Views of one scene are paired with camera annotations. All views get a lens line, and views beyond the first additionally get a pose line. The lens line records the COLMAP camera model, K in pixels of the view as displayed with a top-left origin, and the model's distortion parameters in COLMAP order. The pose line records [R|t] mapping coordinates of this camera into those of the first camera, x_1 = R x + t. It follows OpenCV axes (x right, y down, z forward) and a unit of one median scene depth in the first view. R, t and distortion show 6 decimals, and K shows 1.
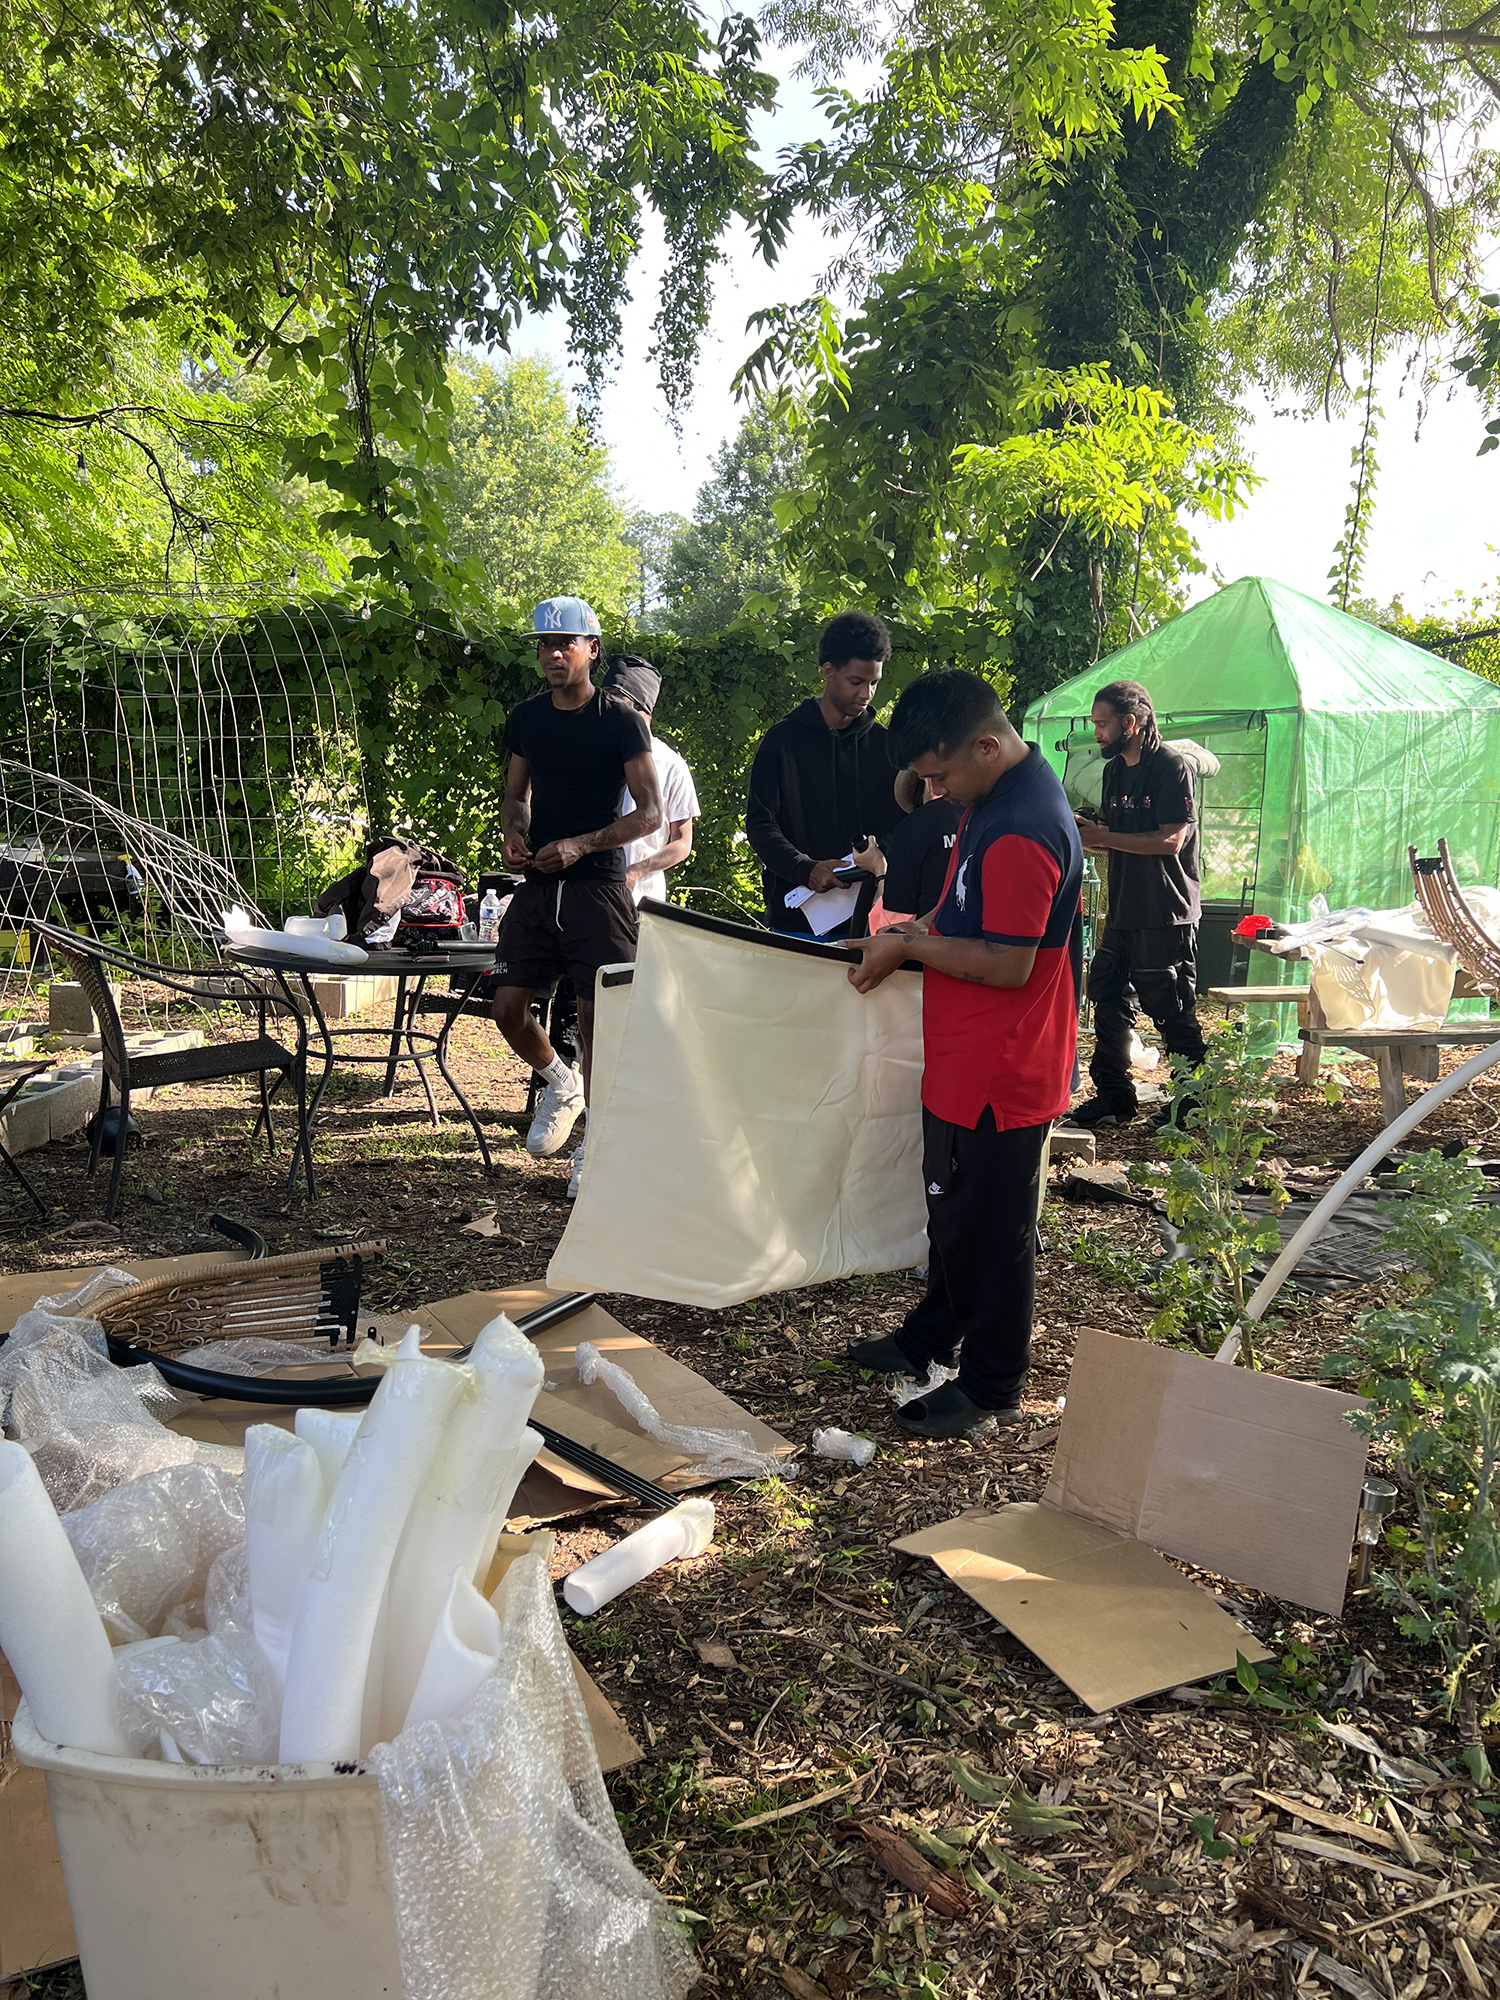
lens RADIAL K [[1503.3, 0, 758.6], [0, 1503.3, 992.5], [0, 0, 1]] dist [0.044876, -0.045653]
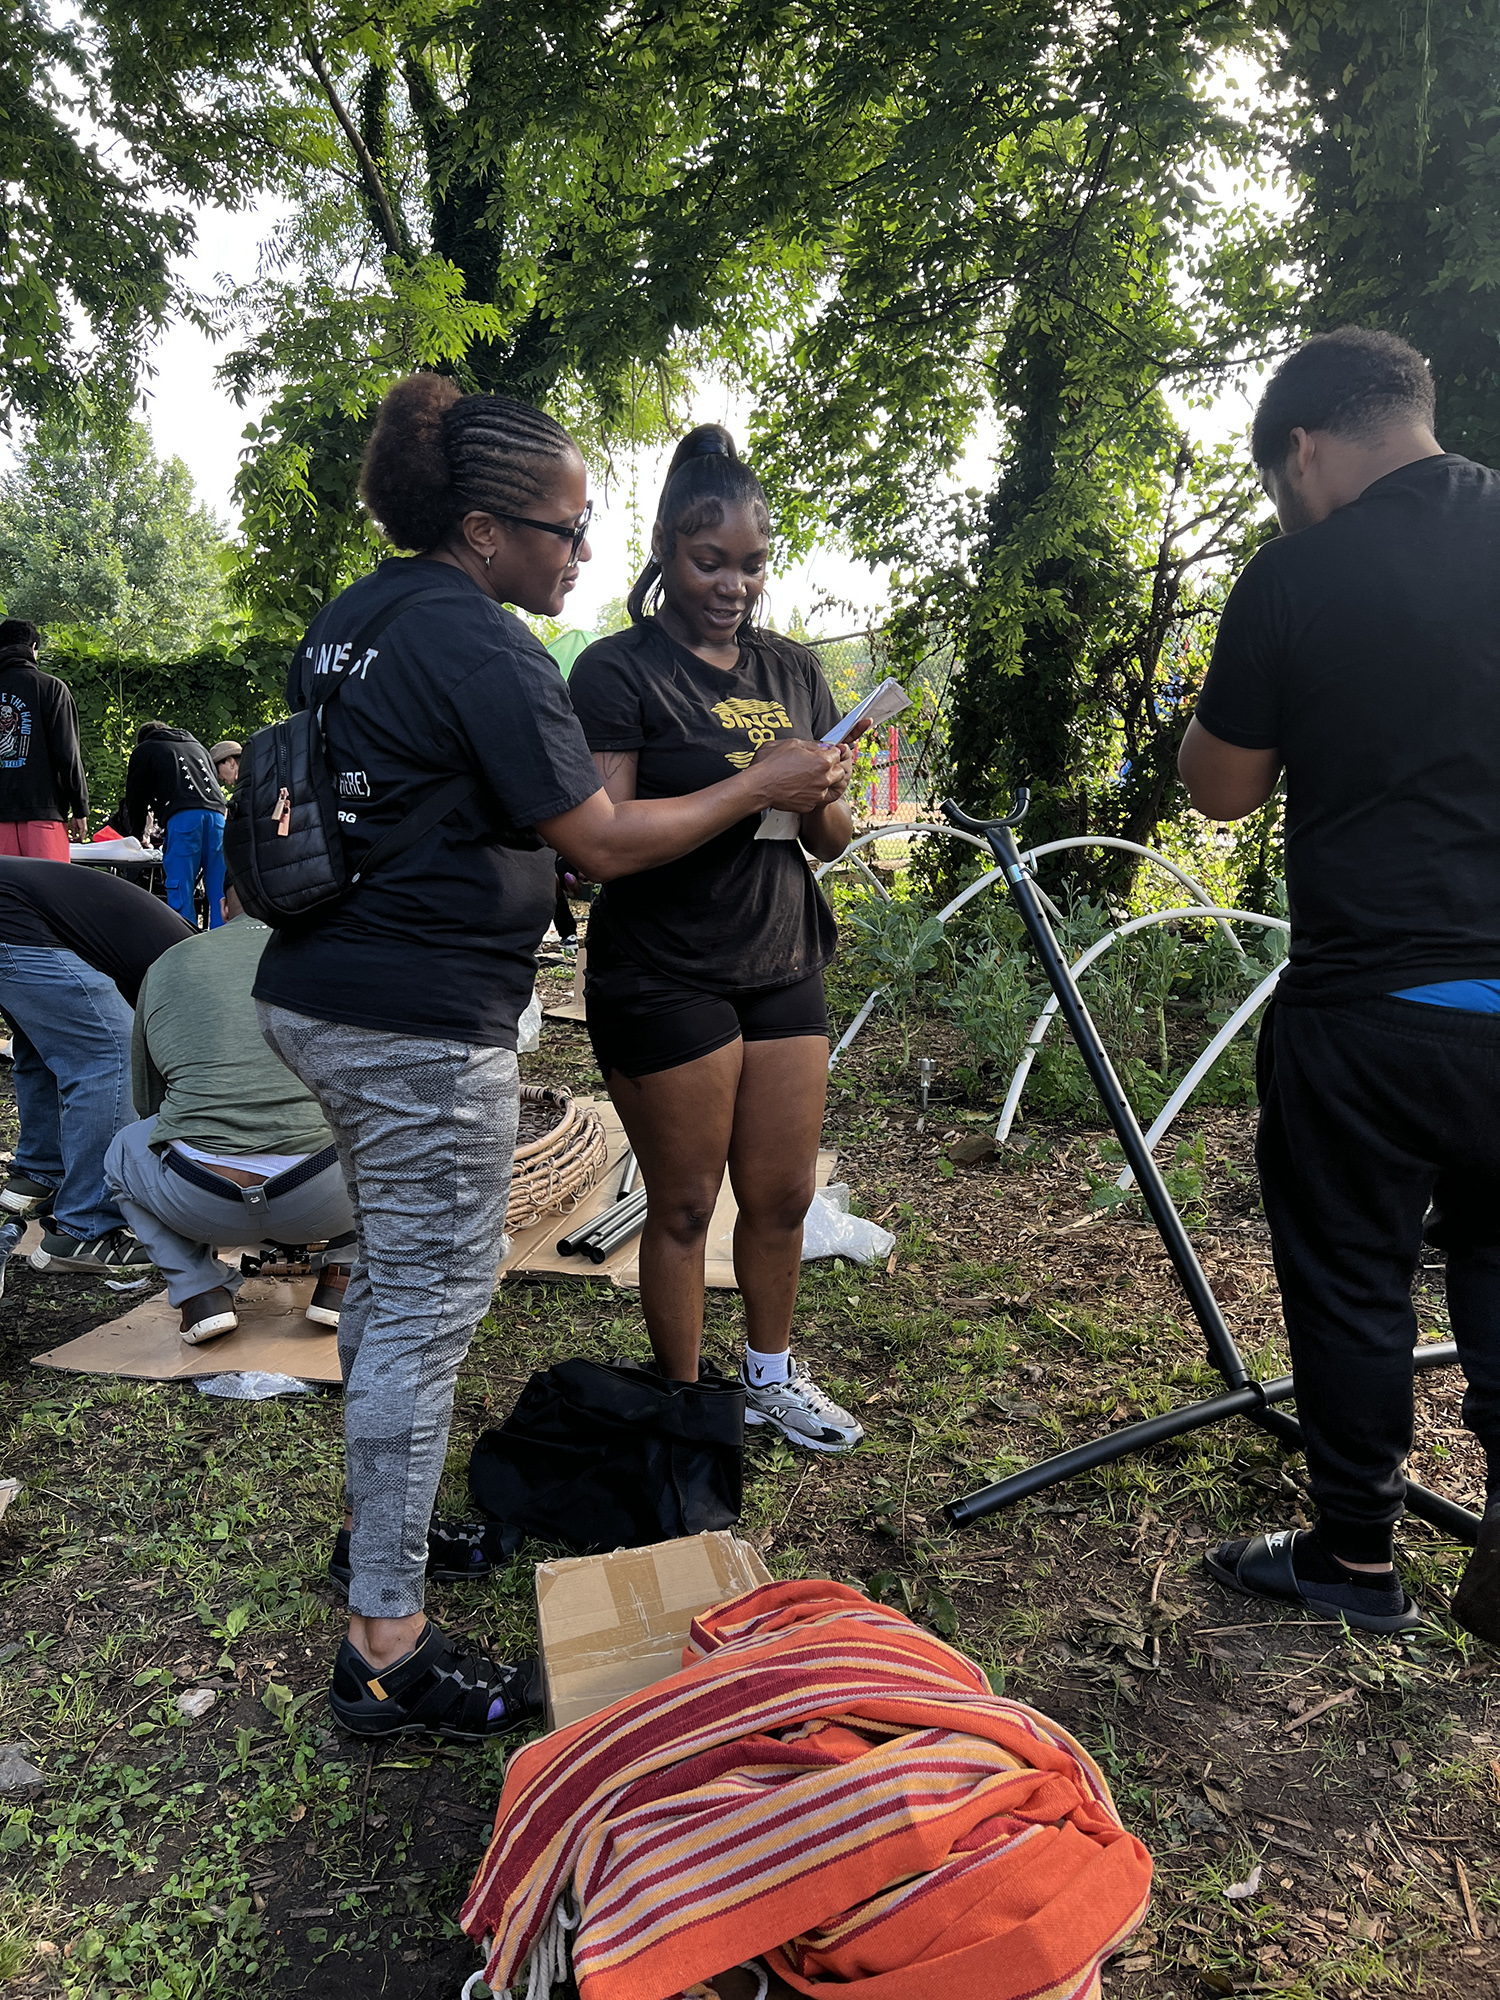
lens RADIAL K [[1503.3, 0, 751.9], [0, 1503.3, 994.2], [0, 0, 1]] dist [0.044876, -0.045653]
pose [[0.904787, -0.078491, 0.418568, -0.170572], [0.075776, 0.996856, 0.023134, 0.072062], [-0.419068, 0.010786, 0.907891, -0.440335]]
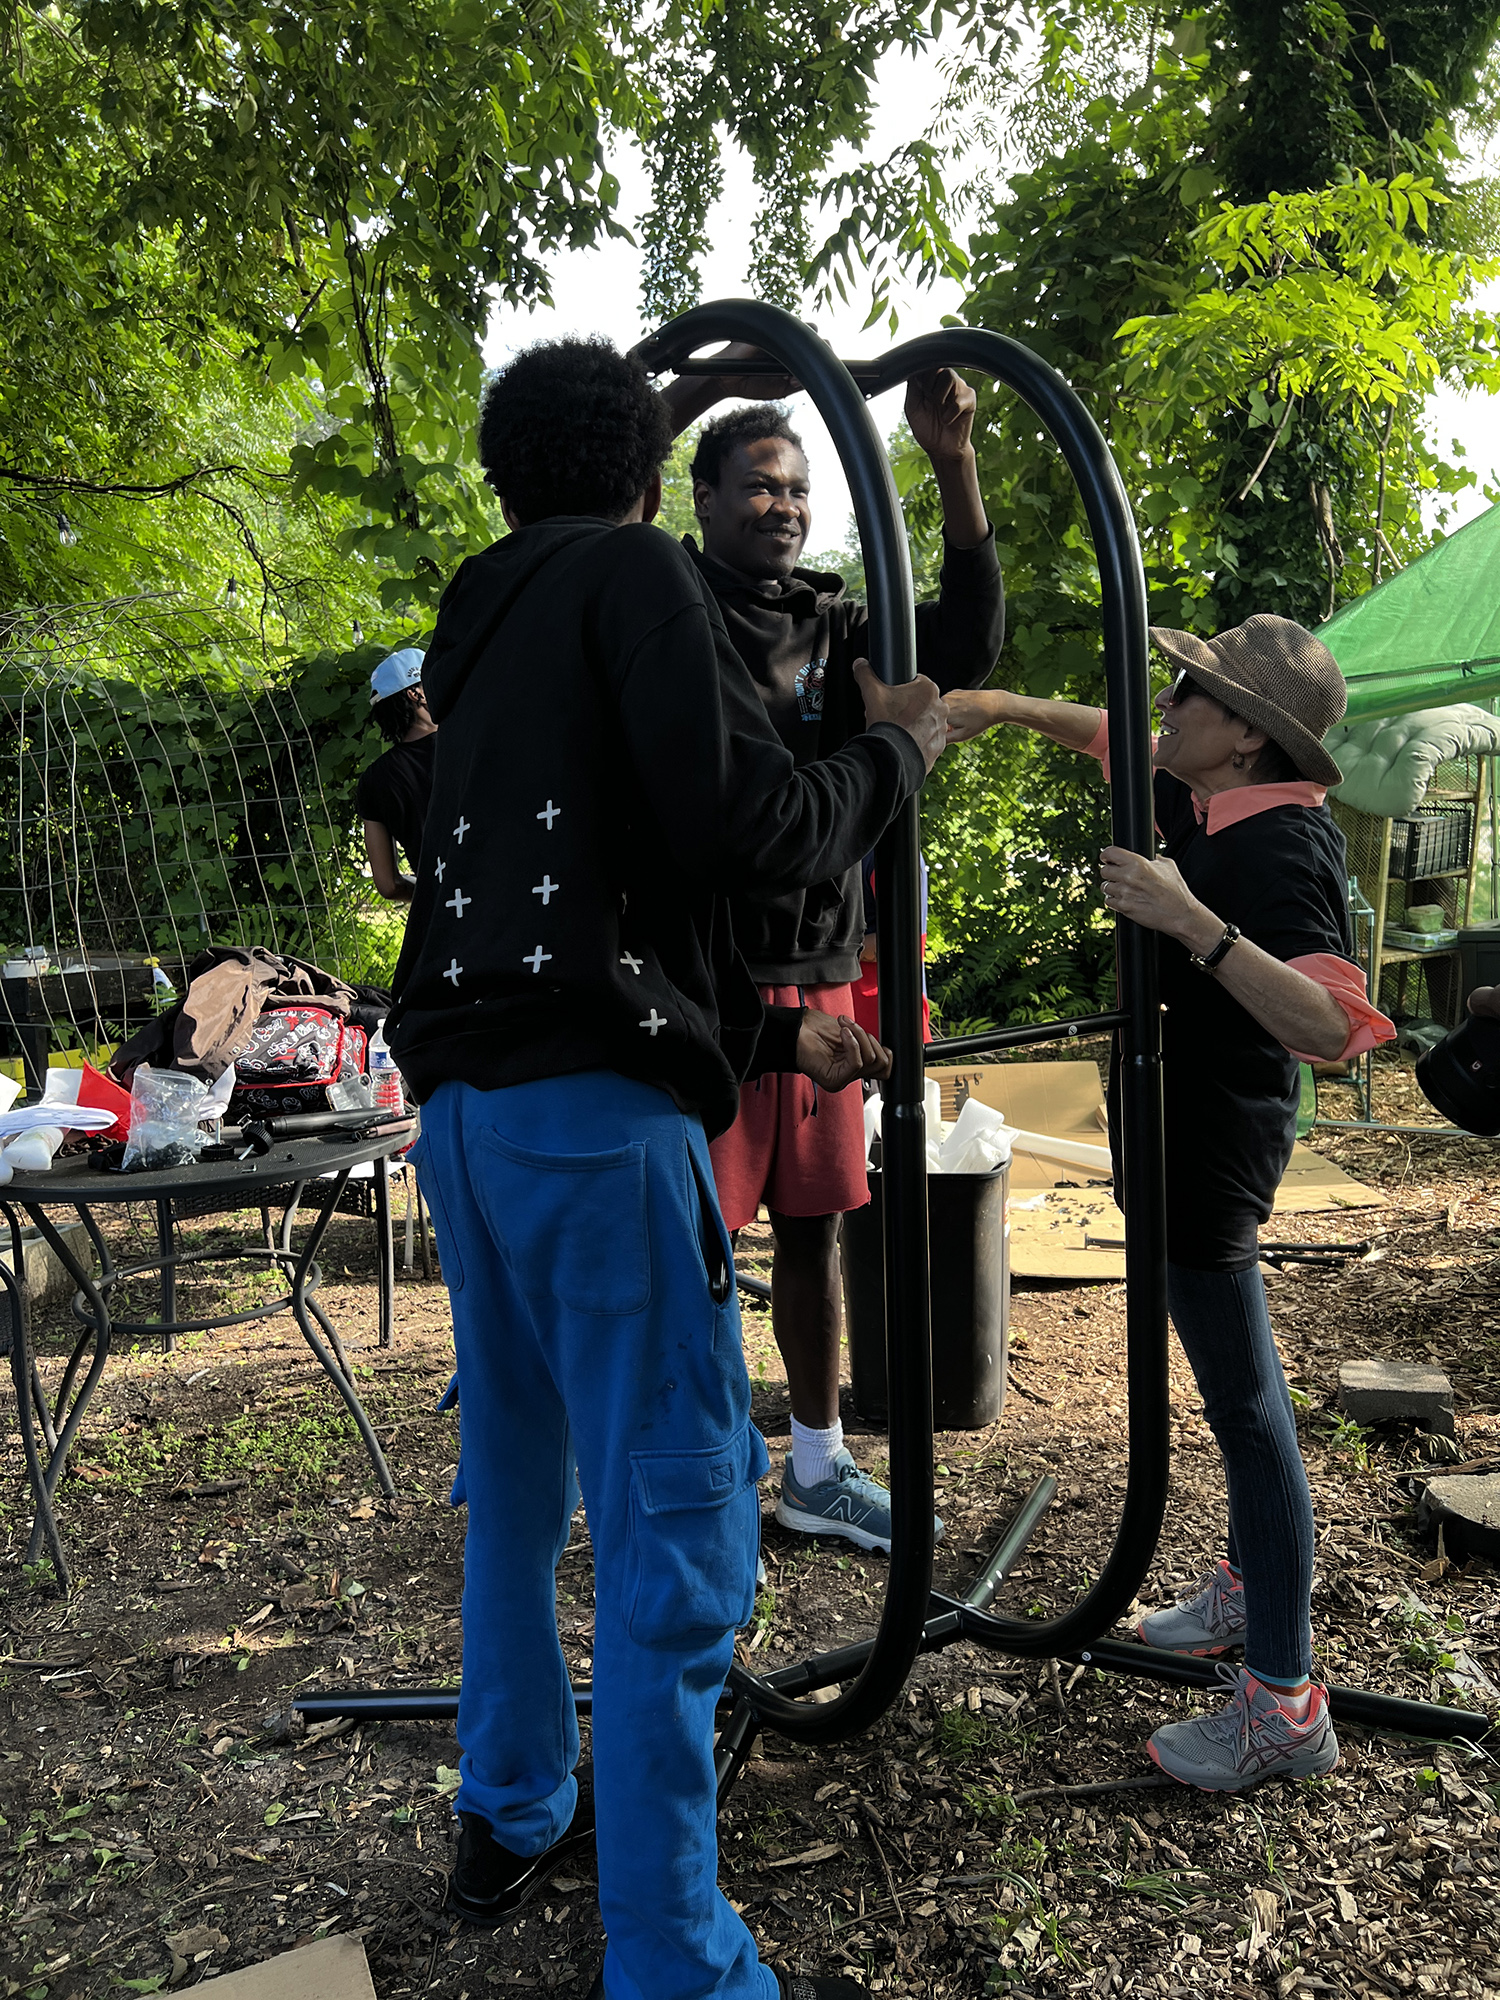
lens RADIAL K [[1503.3, 0, 759.4], [0, 1503.3, 1019.1], [0, 0, 1]] dist [0.044876, -0.045653]
pose [[0.989890, -0.061036, -0.128034, 0.026651], [0.059801, 0.998119, -0.013467, -0.026401], [0.128615, 0.005675, 0.991678, 0.212950]]
